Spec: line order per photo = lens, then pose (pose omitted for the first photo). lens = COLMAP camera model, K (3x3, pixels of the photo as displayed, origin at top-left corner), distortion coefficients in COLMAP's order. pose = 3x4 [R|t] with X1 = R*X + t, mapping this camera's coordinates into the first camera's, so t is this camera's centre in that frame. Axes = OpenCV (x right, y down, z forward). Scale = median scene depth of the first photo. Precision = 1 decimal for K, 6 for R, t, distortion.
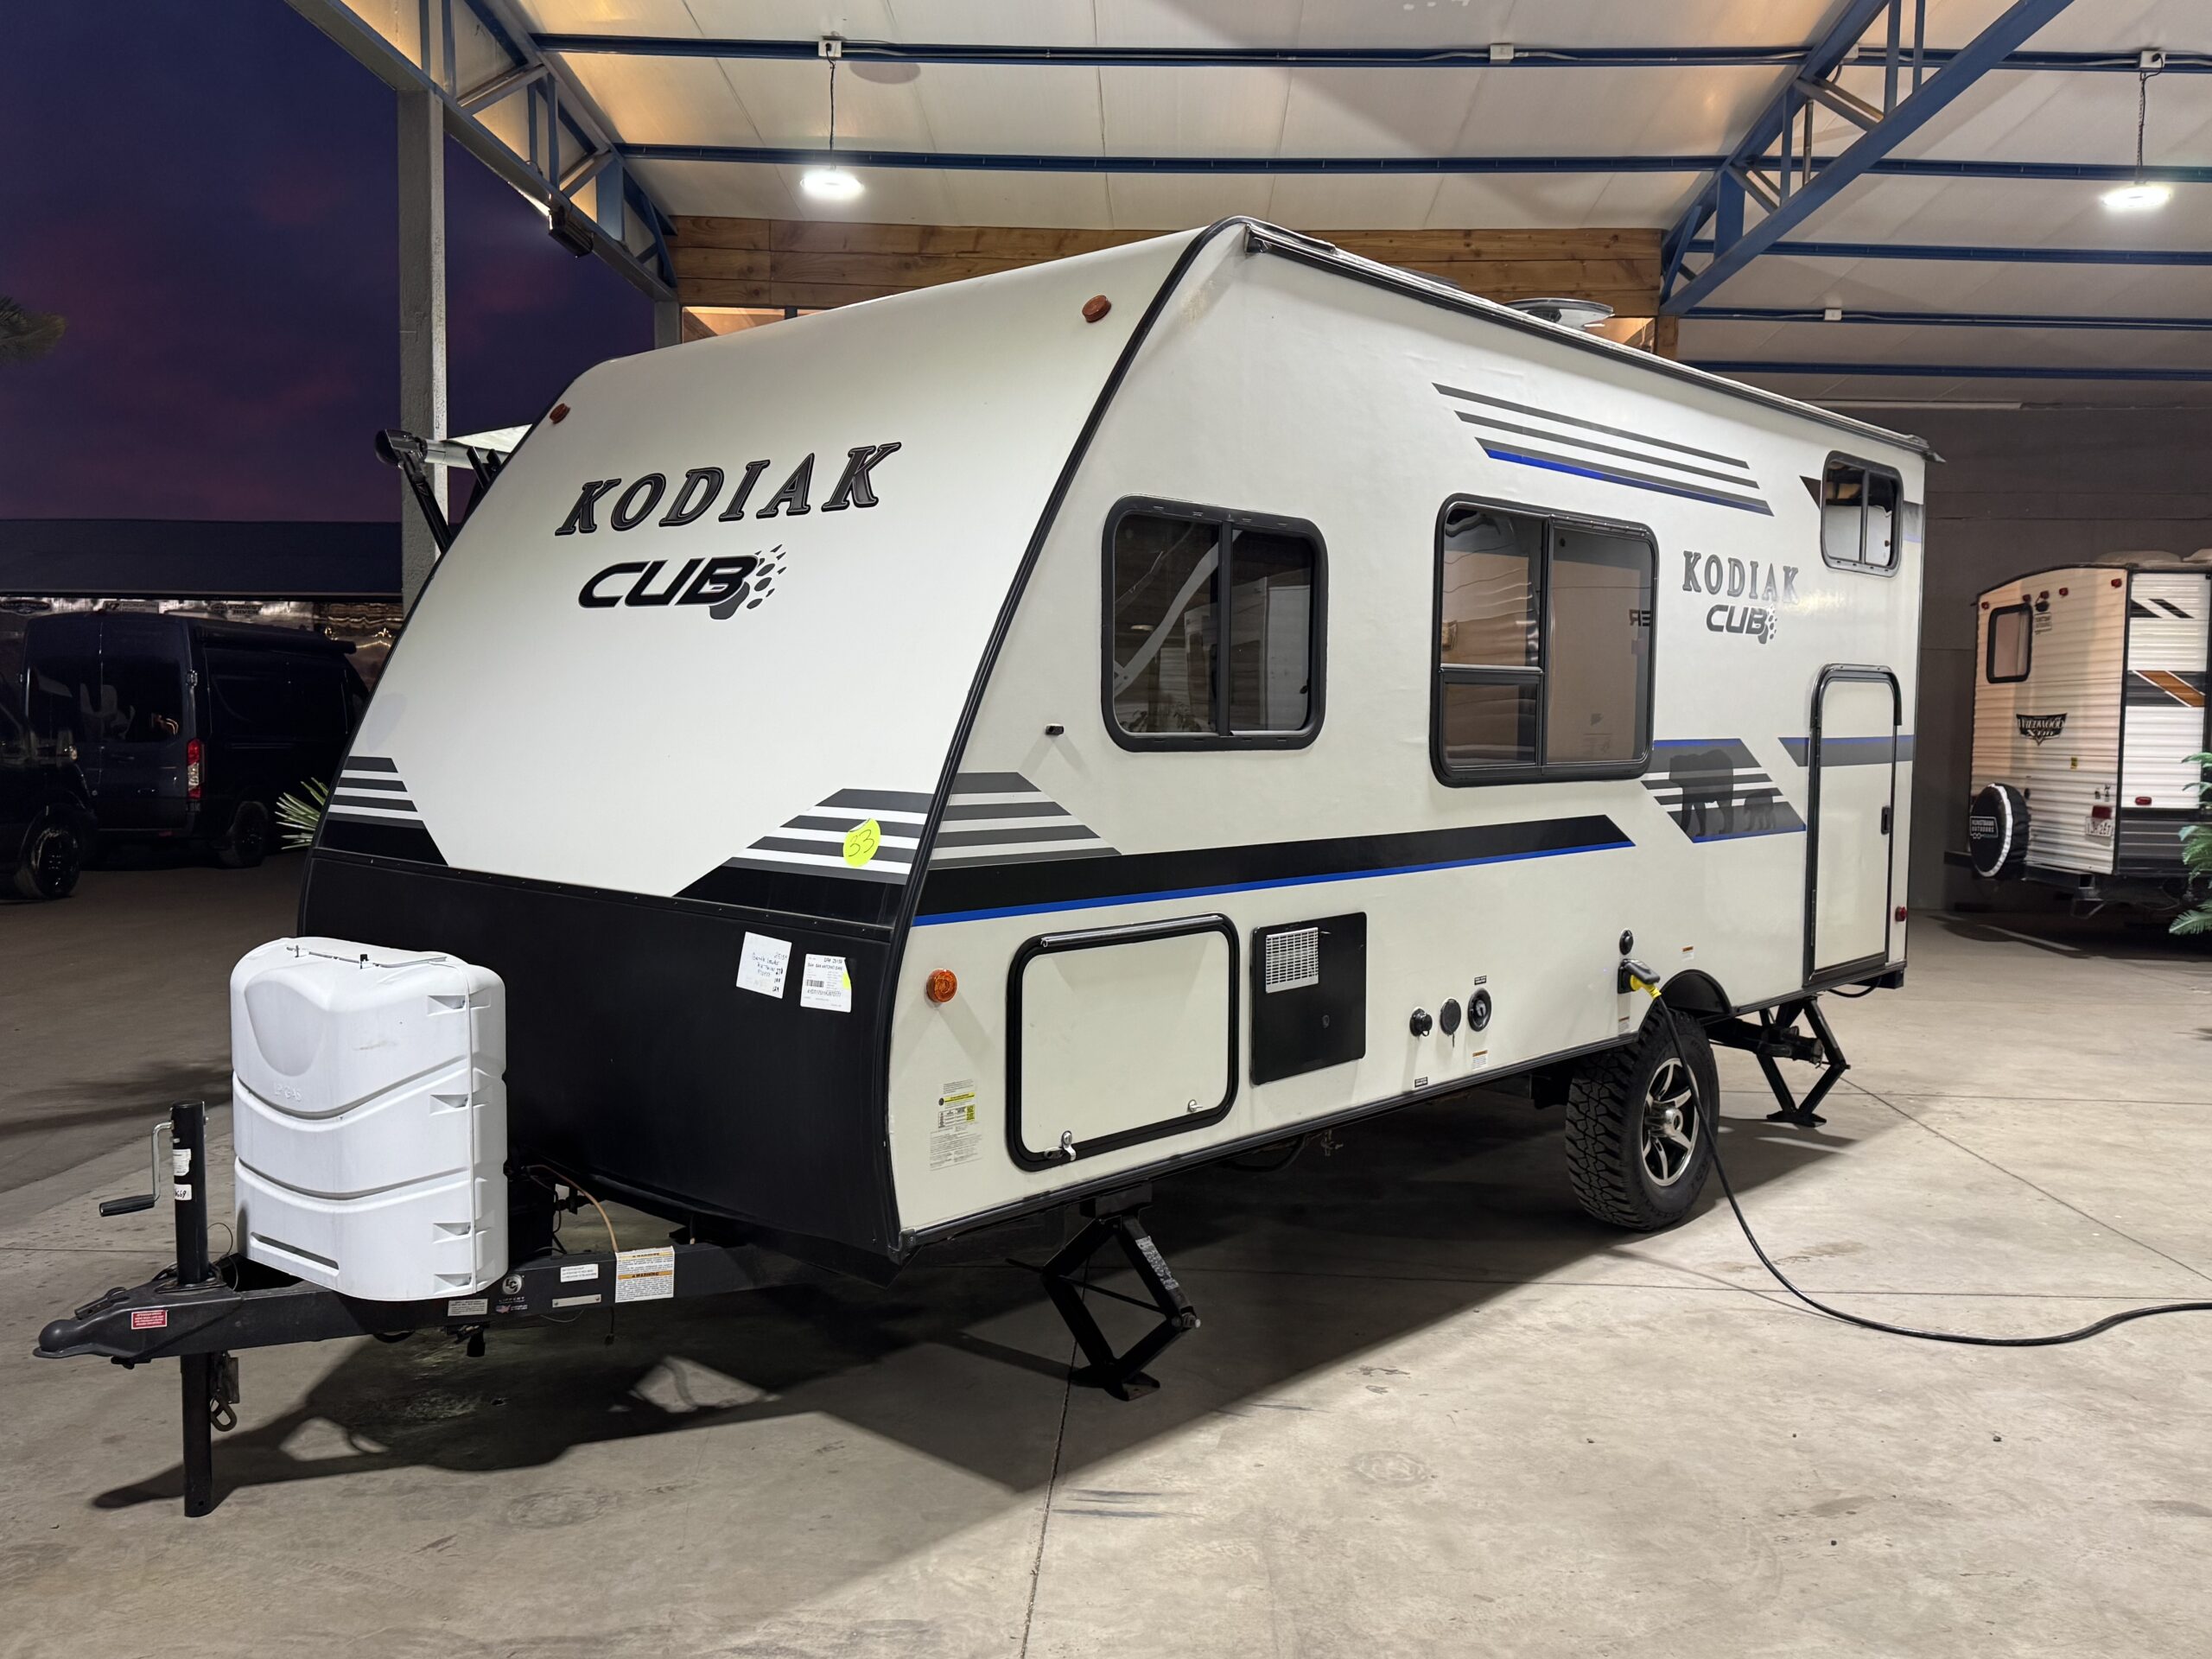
lens RADIAL K [[1783.9, 0, 1106.0], [0, 1783.9, 829.5], [0, 0, 1]] dist [0.214318, -0.417942]
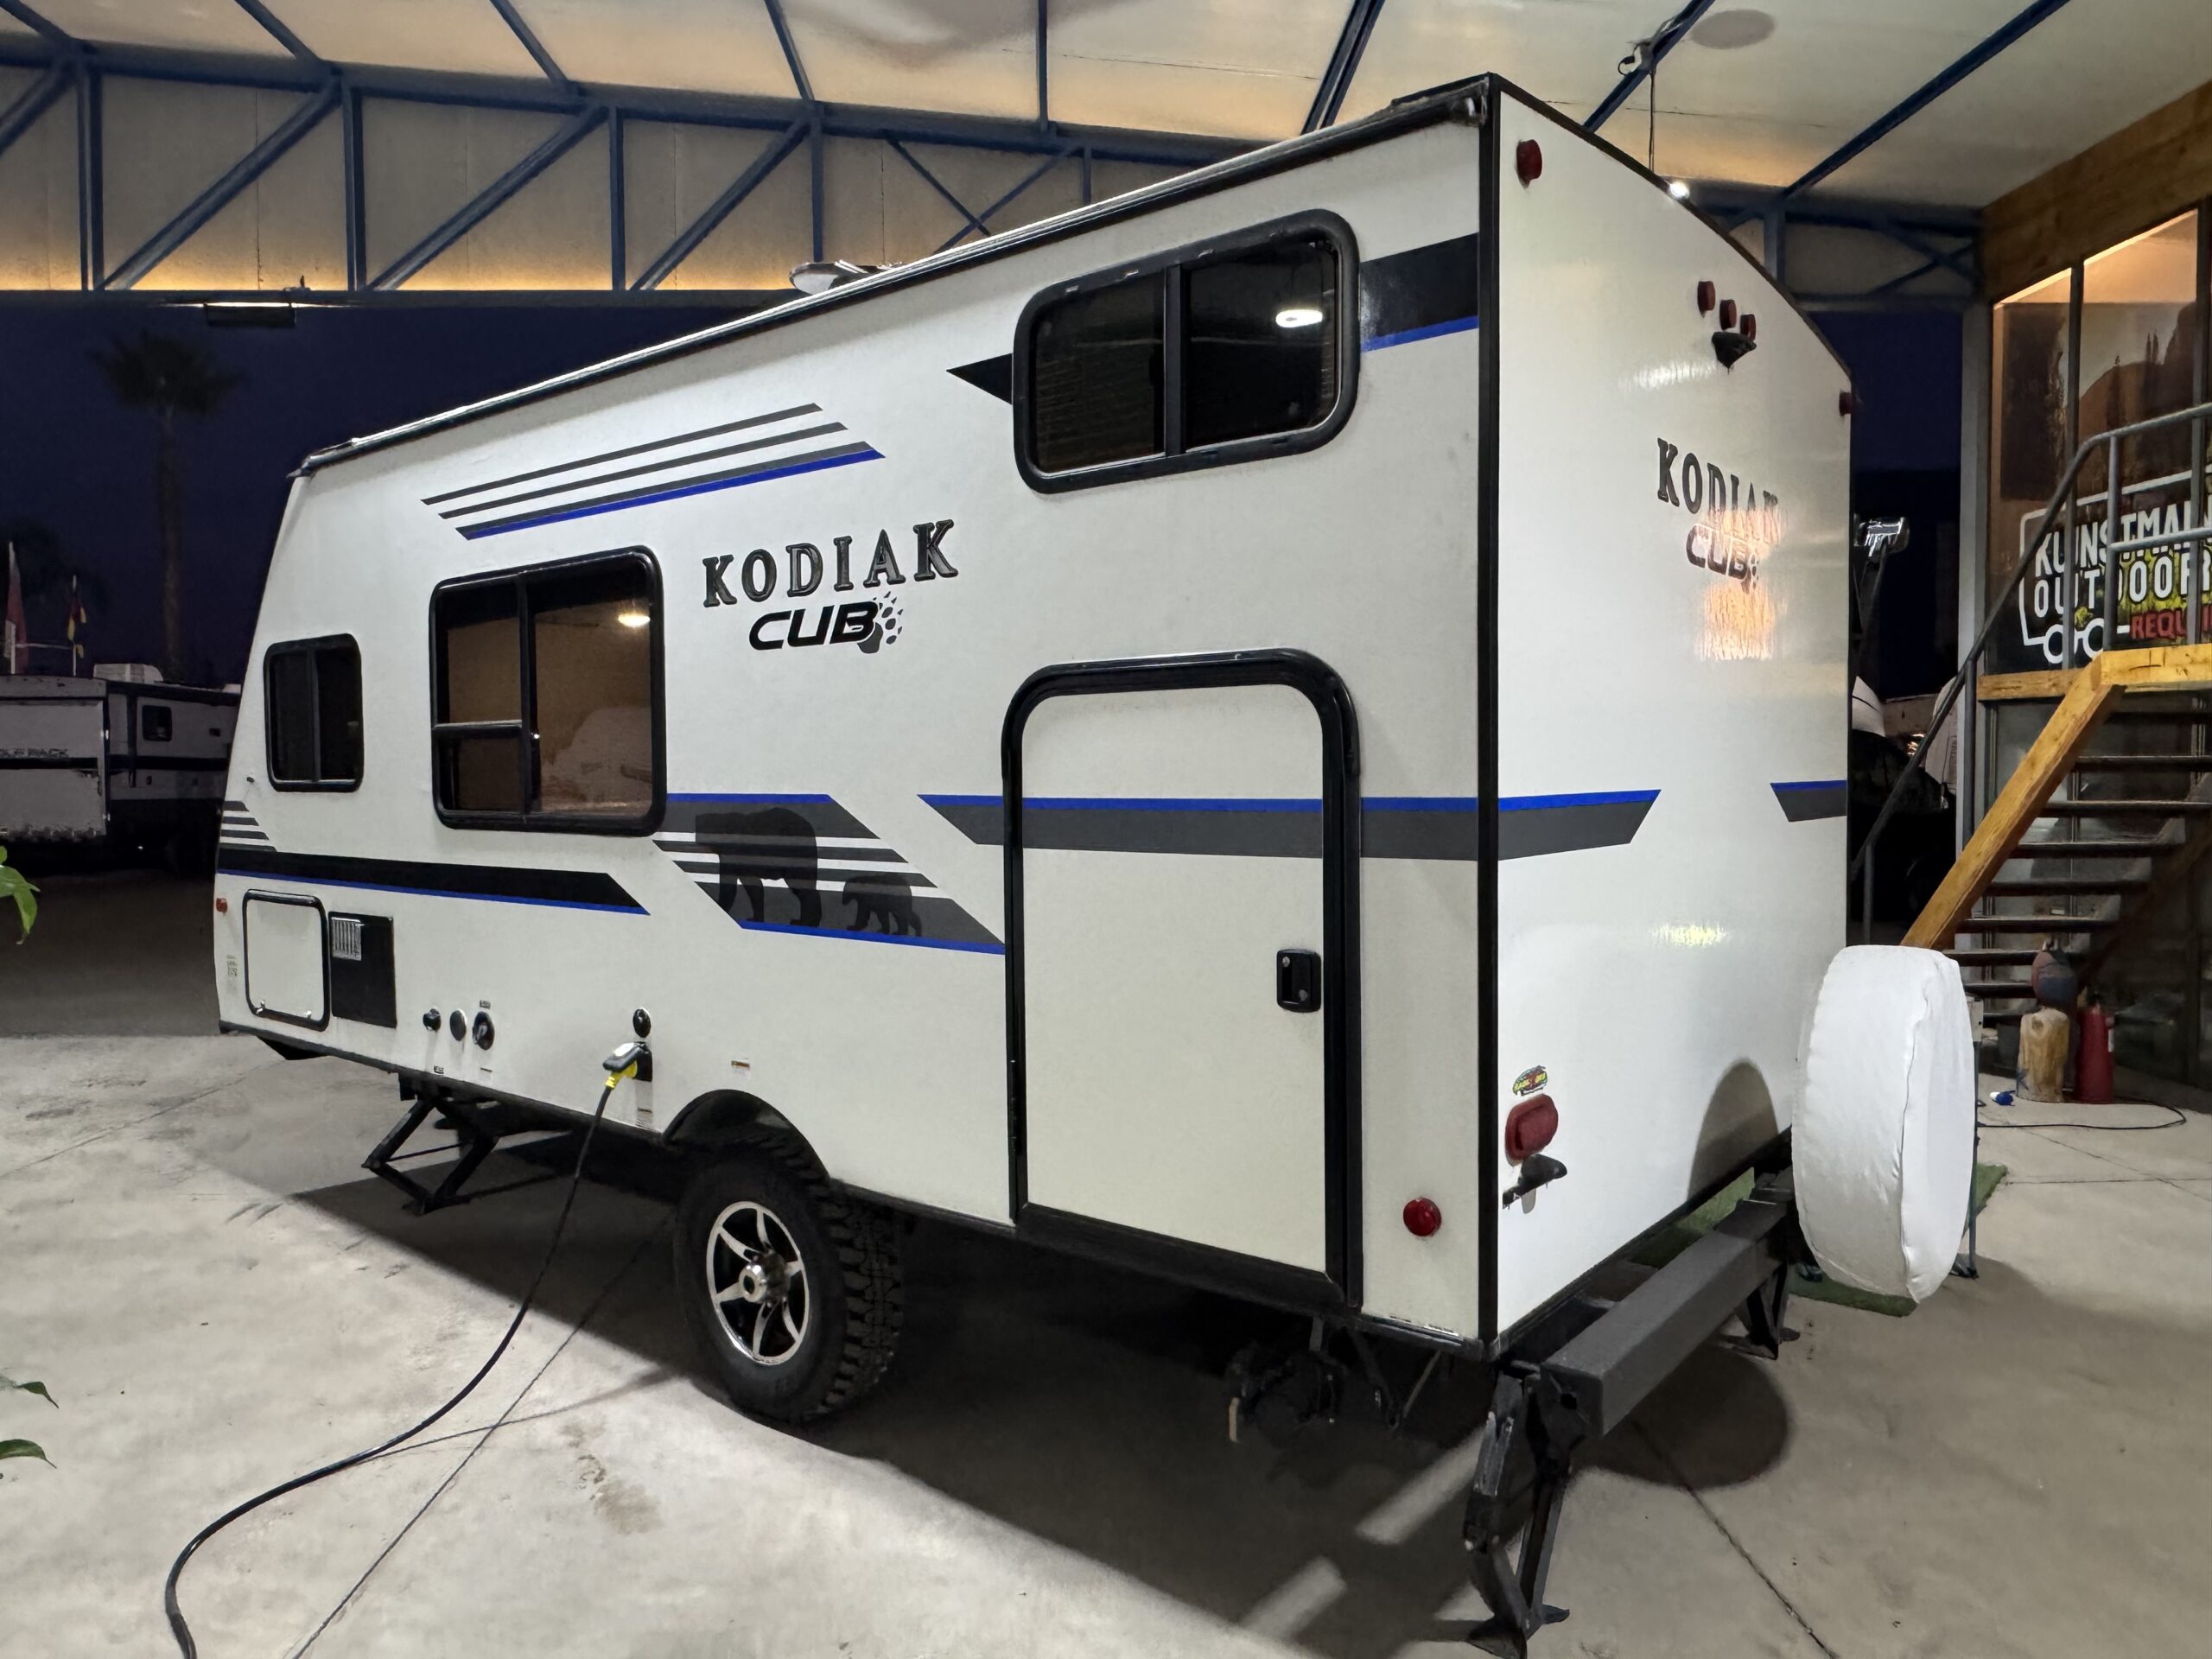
lens RADIAL K [[1465.2, 0, 1106.0], [0, 1465.2, 829.5], [0, 0, 1]] dist [-0.003137, -0.003728]
pose [[0.052735, 0.035377, -0.997982, 1.005095], [-0.055505, 0.997931, 0.032442, -0.066767], [0.997065, 0.053682, 0.054590, 1.183091]]
